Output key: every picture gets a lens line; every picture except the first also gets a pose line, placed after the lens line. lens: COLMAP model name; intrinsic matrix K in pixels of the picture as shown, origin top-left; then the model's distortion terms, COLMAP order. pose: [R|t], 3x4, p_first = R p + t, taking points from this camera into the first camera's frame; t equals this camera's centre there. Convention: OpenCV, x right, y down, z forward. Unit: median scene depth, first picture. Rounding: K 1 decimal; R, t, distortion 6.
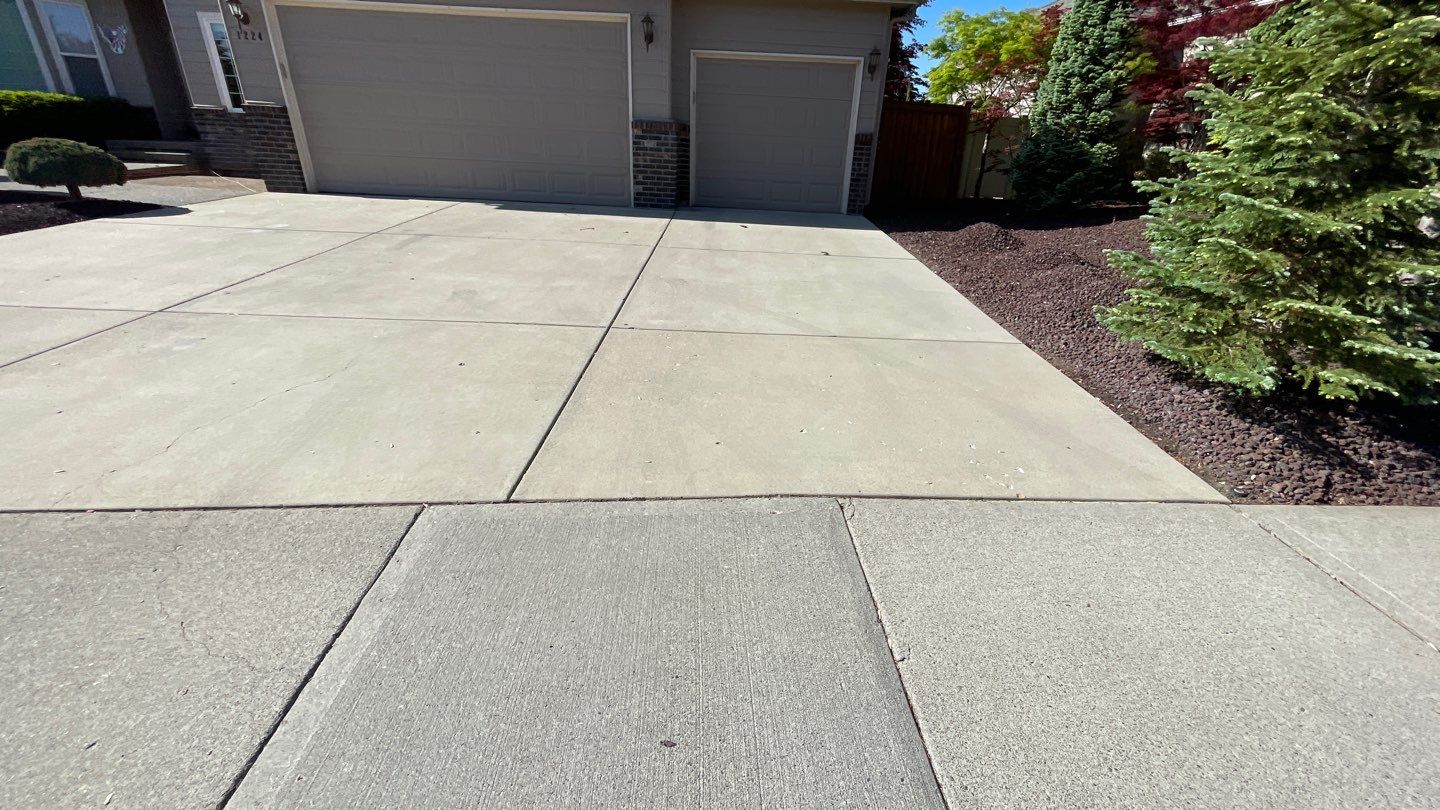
lens RADIAL K [[574.7, 0, 721.4], [0, 574.7, 402.6], [0, 0, 1]] dist [0.000842, -0.000449]
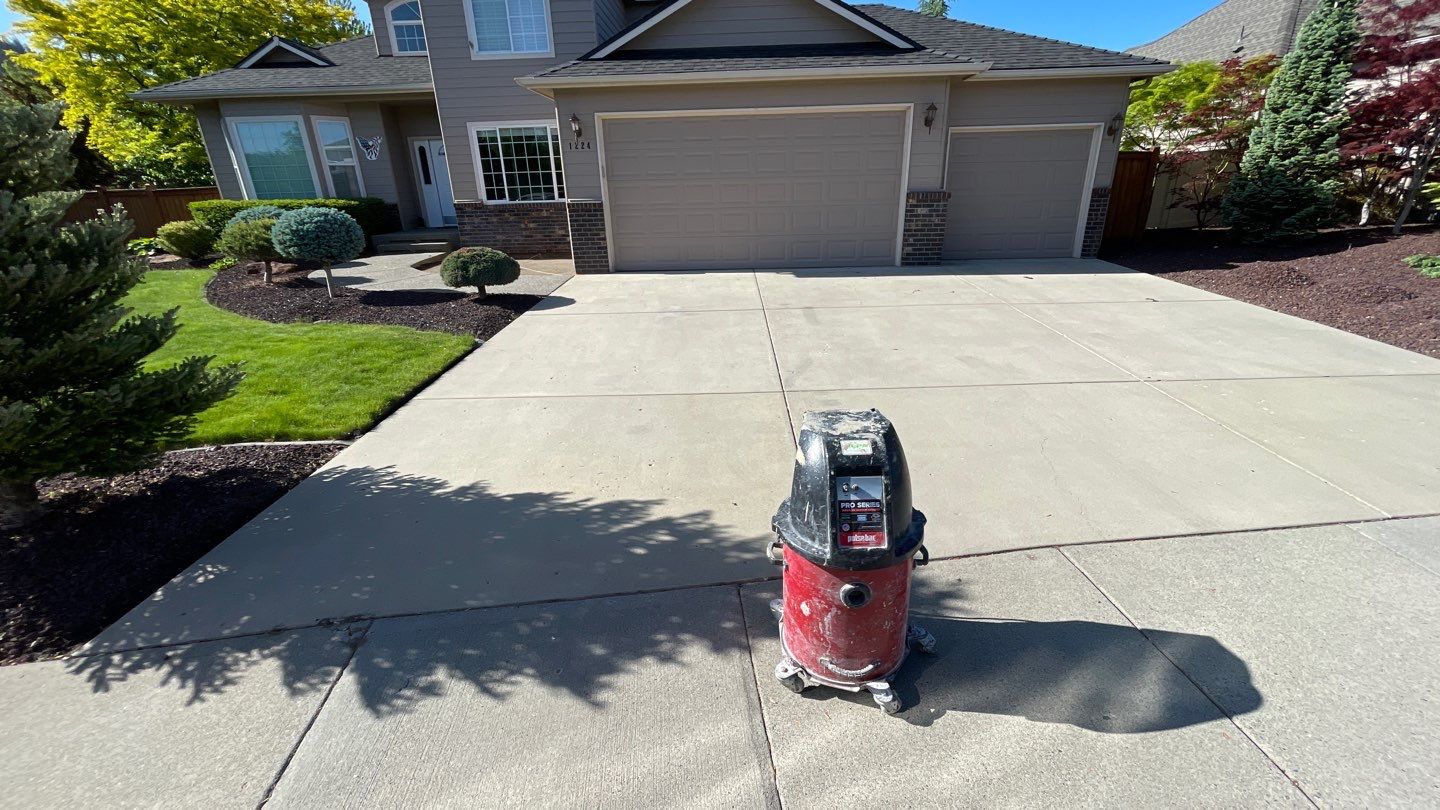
lens RADIAL K [[574.7, 0, 723.4], [0, 574.7, 403.9], [0, 0, 1]] dist [0.000842, -0.000449]
pose [[0.997650, -0.061315, -0.030566, -0.493306], [0.059524, 0.996631, -0.056431, -0.030806], [0.033923, 0.054479, 0.997938, -0.117171]]
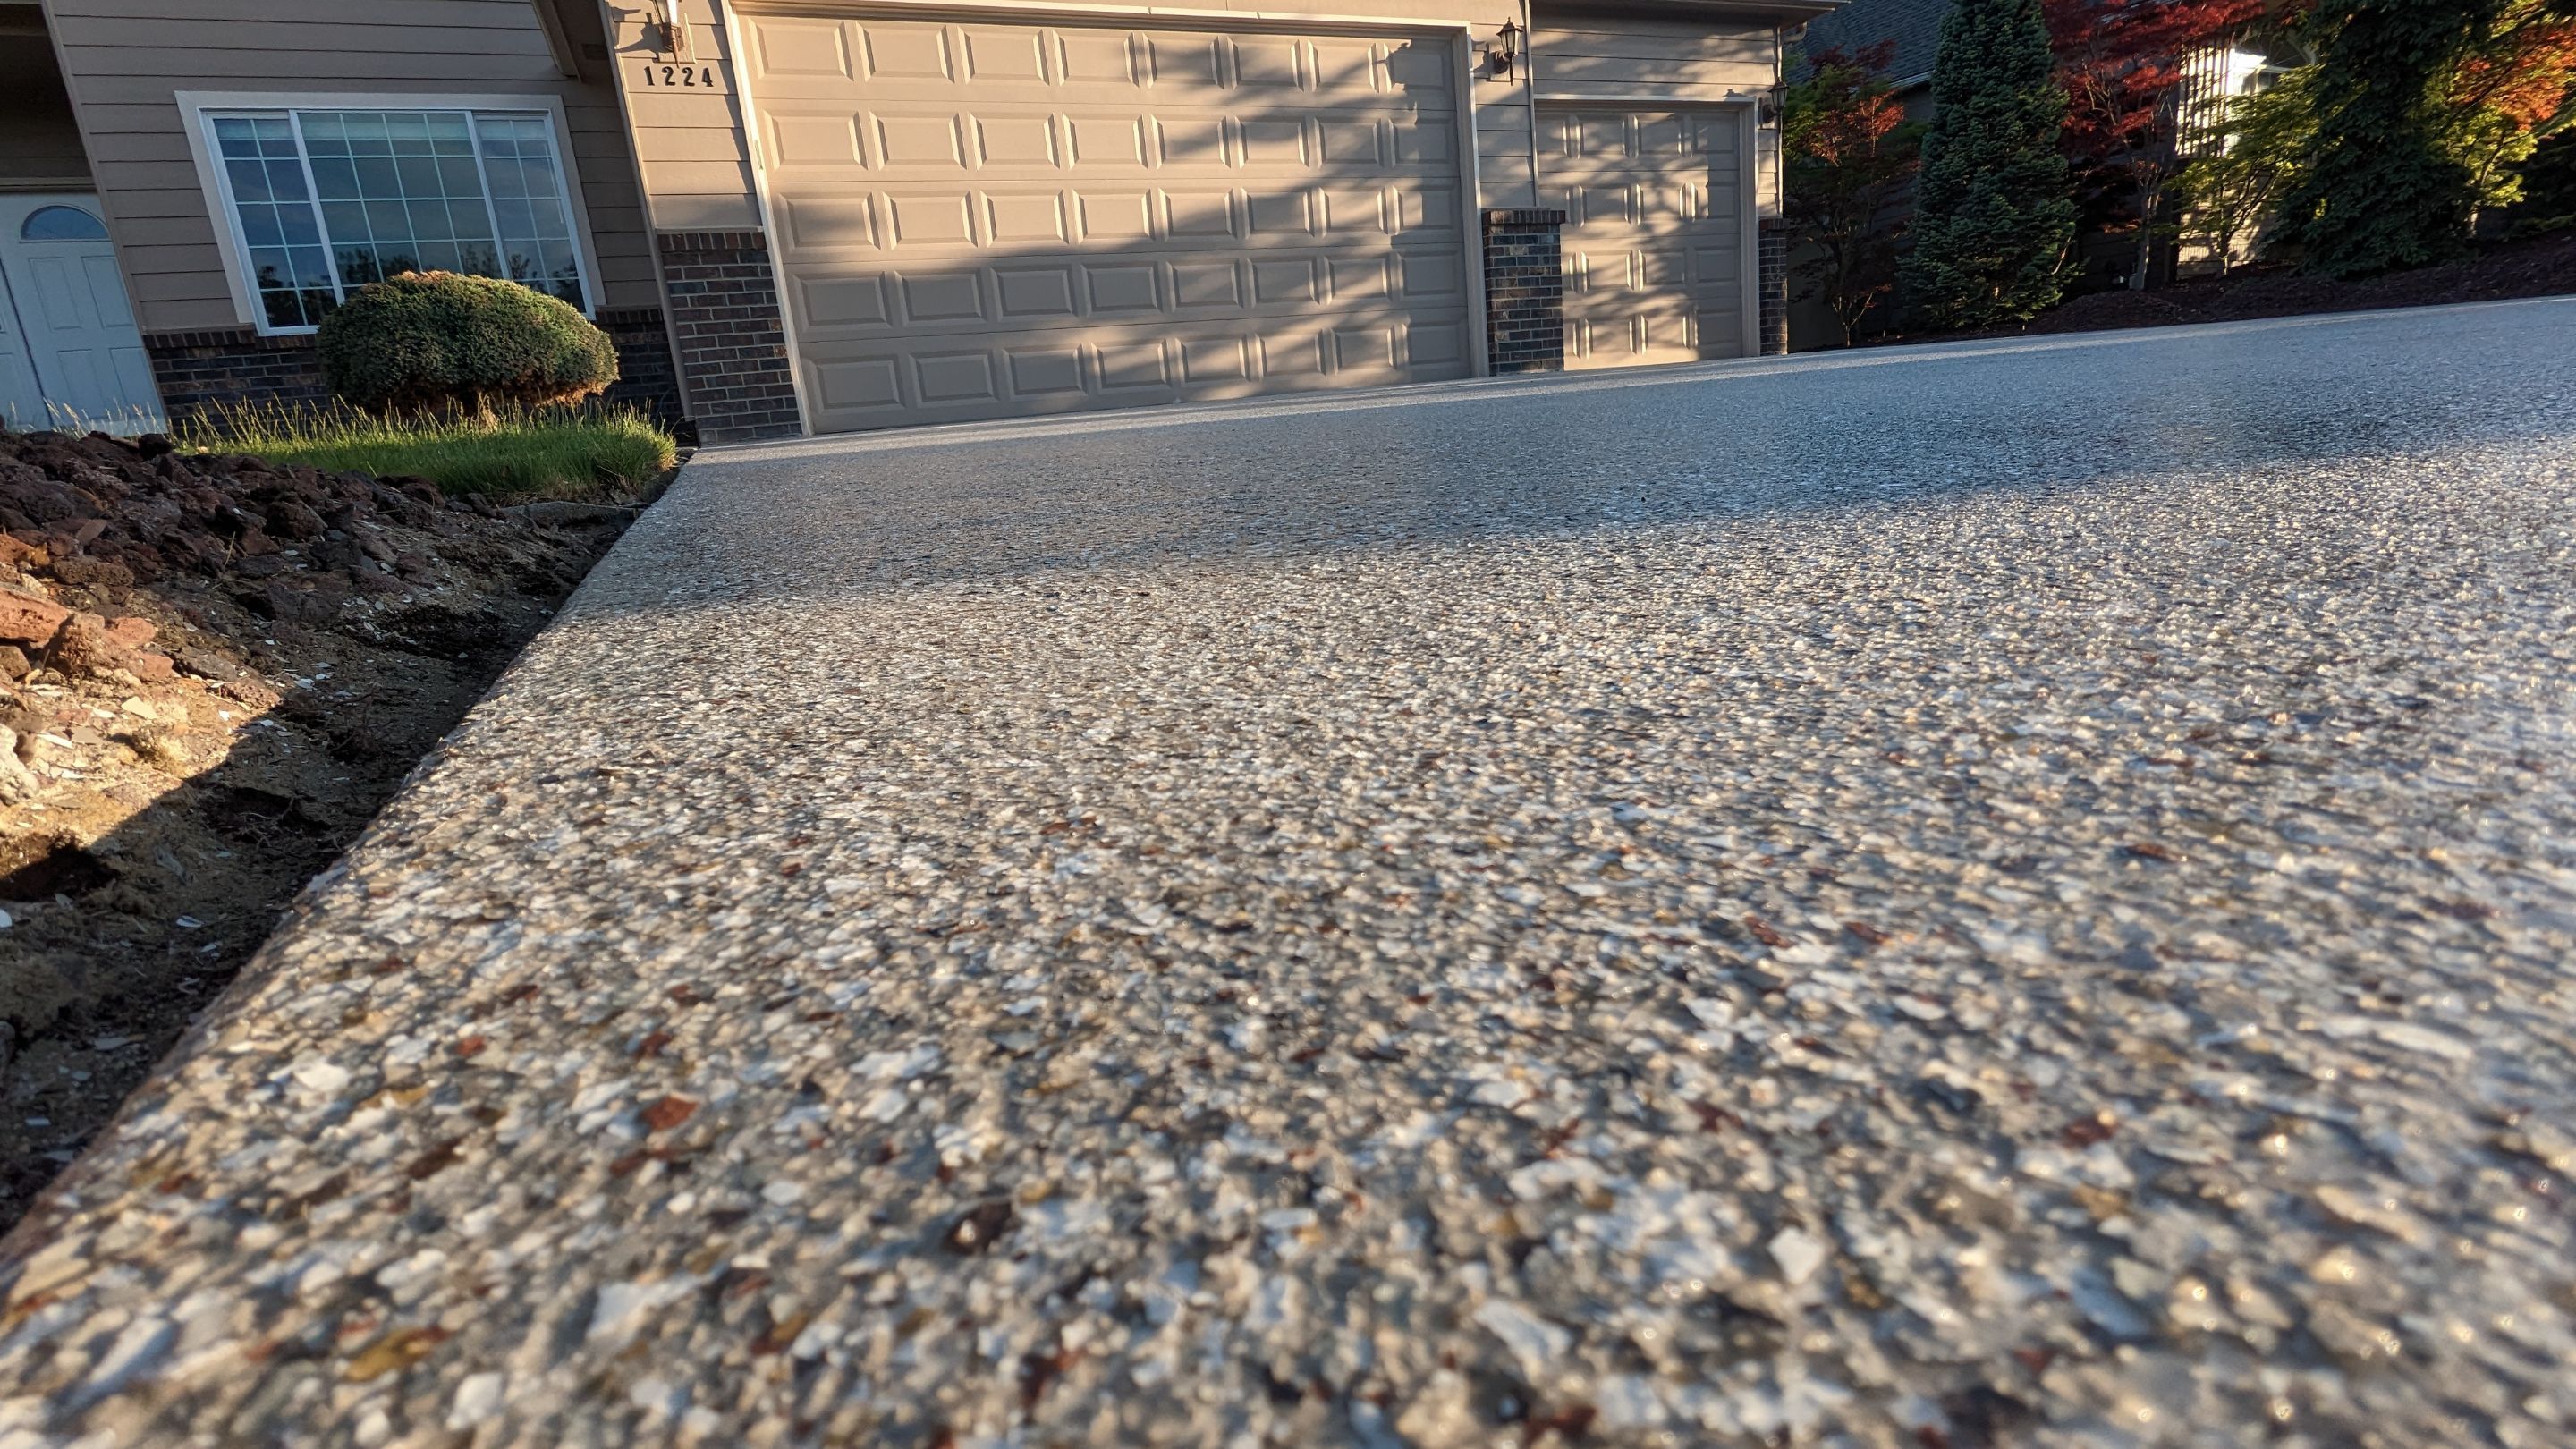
lens RADIAL K [[1209.9, 0, 1301.6], [0, 1209.9, 723.7], [0, 0, 1]] dist [0.006810, -0.001320]
pose [[0.892992, -0.226919, 0.388681, -0.809433], [0.300286, 0.943671, -0.138972, 0.048849], [-0.335251, 0.240816, 0.910831, 0.161816]]
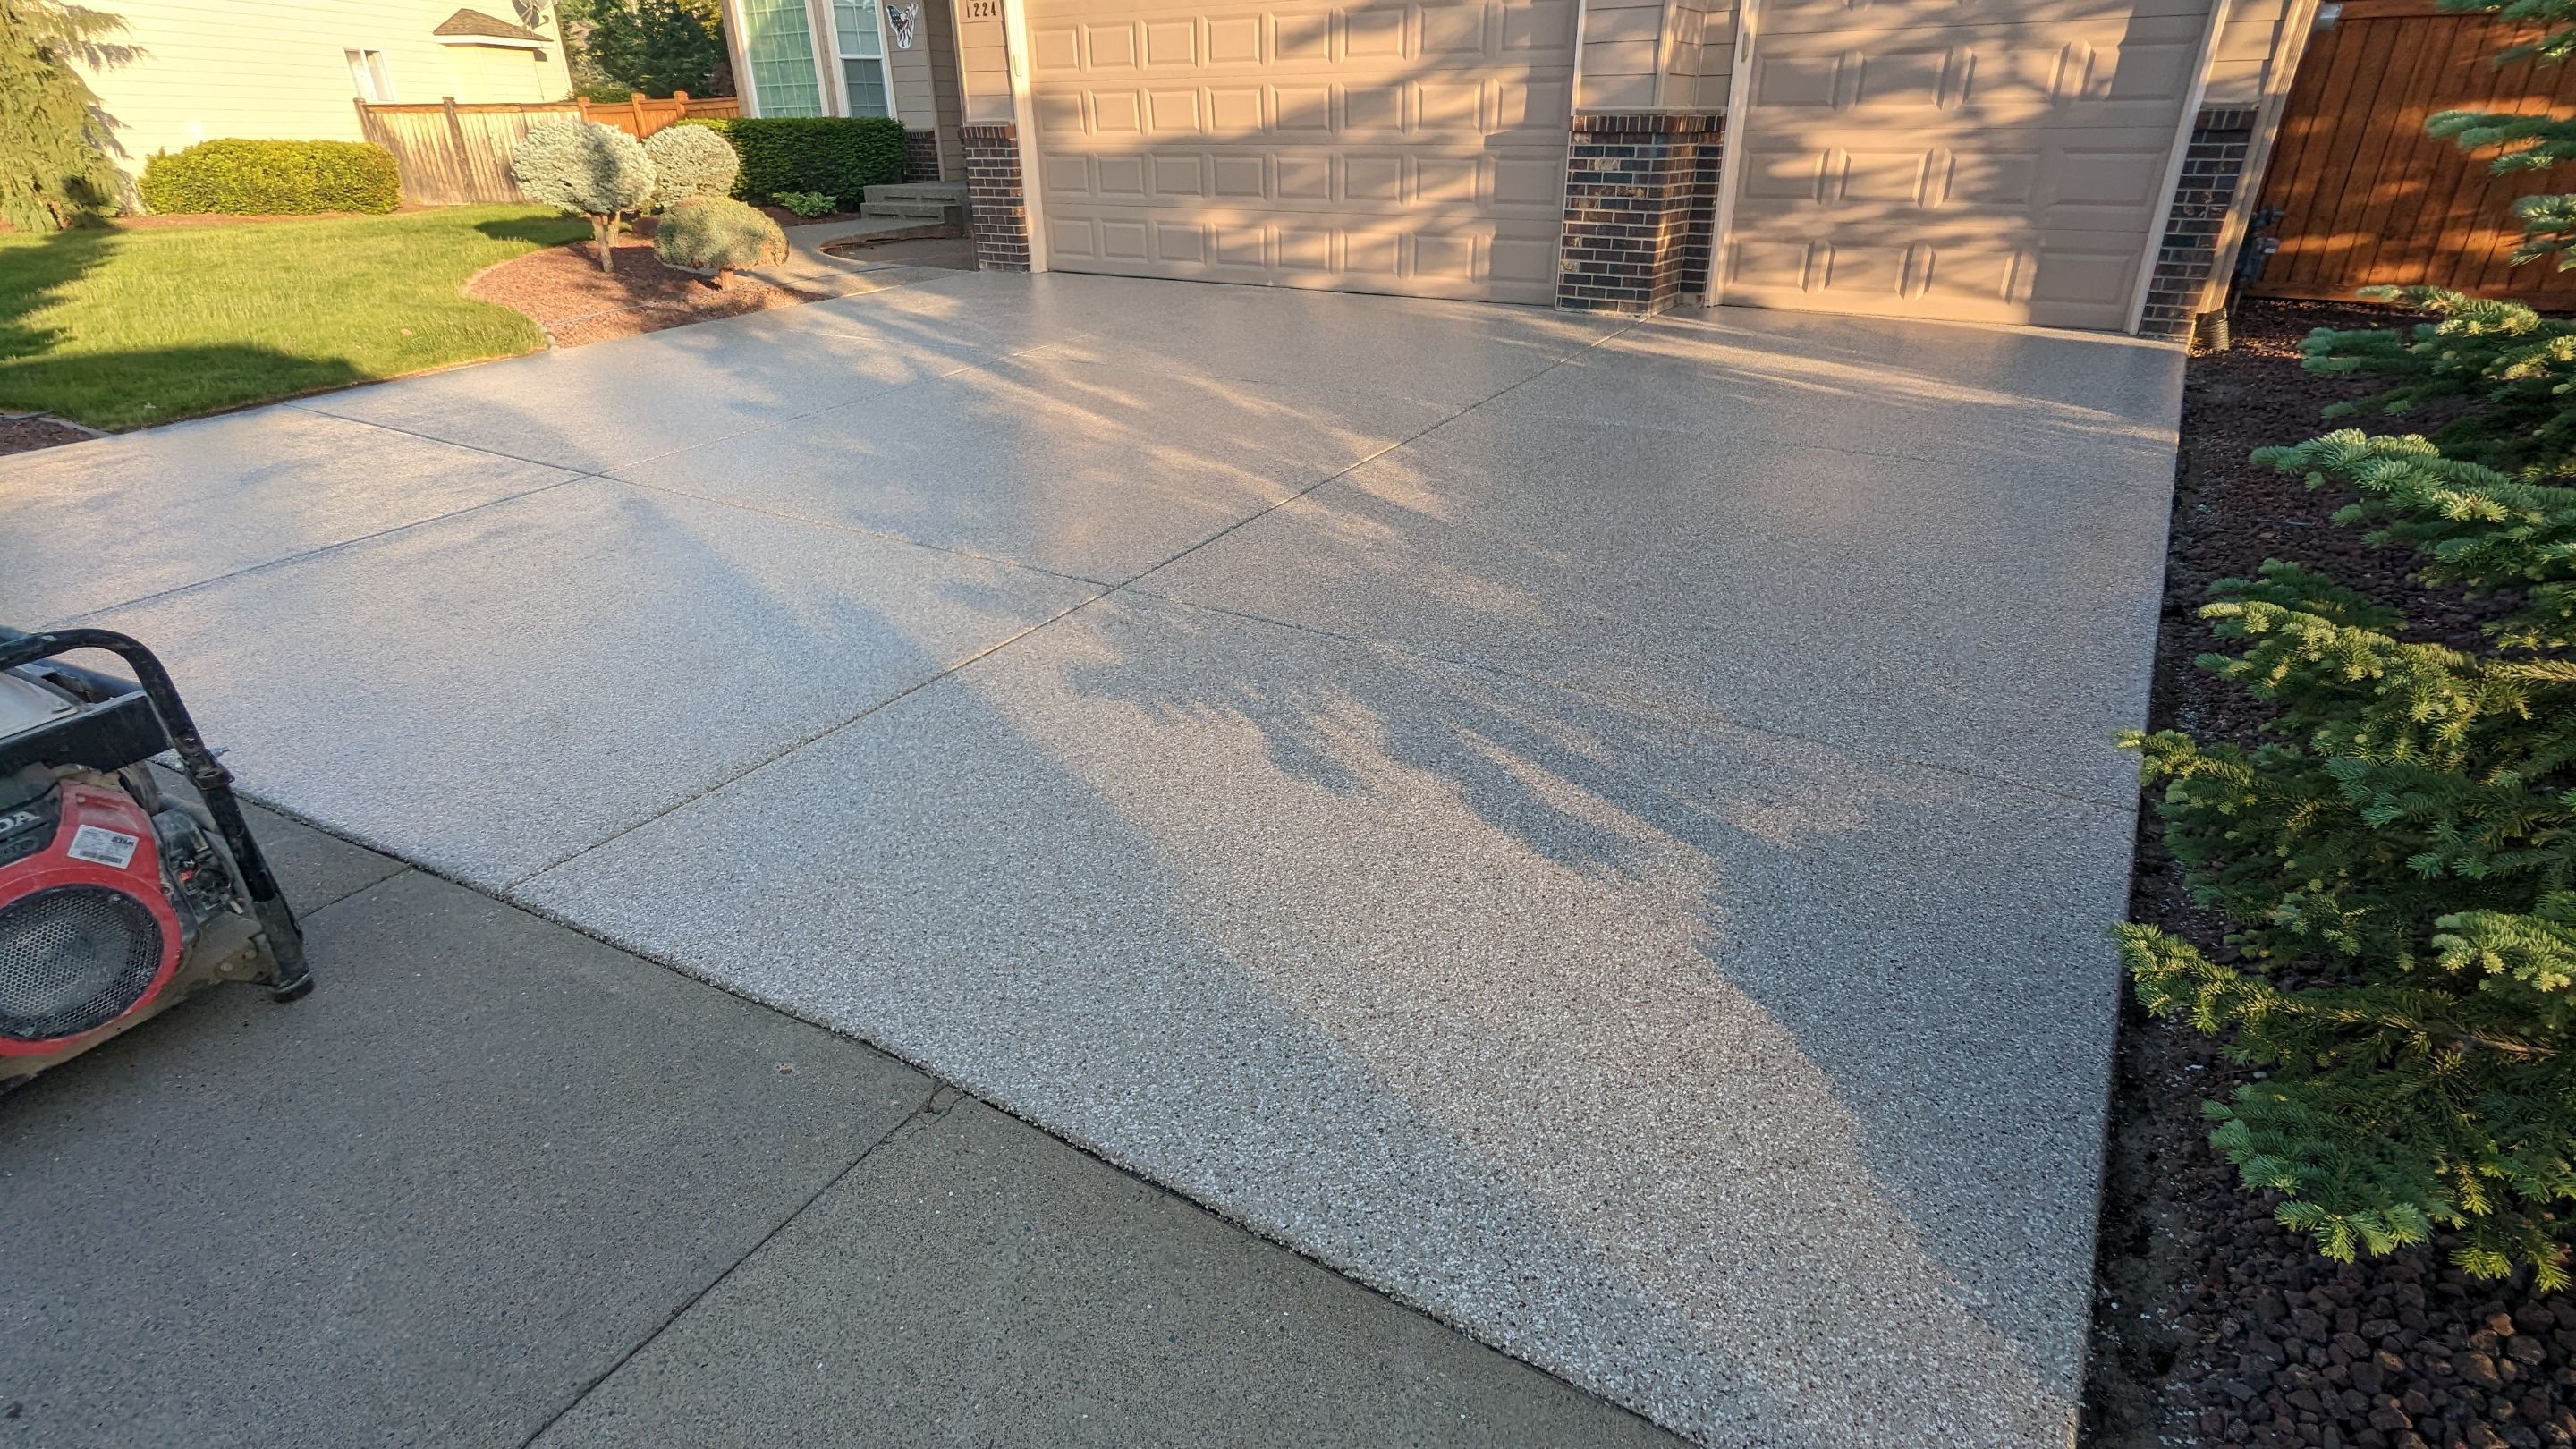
lens RADIAL K [[1209.9, 0, 1286.2], [0, 1209.9, 733.7], [0, 0, 1]] dist [0.006810, -0.001320]
pose [[0.840023, 0.196869, -0.505572, 0.218412], [-0.181822, 0.980108, 0.079551, -0.052689], [0.511177, 0.025099, 0.859109, 0.089847]]
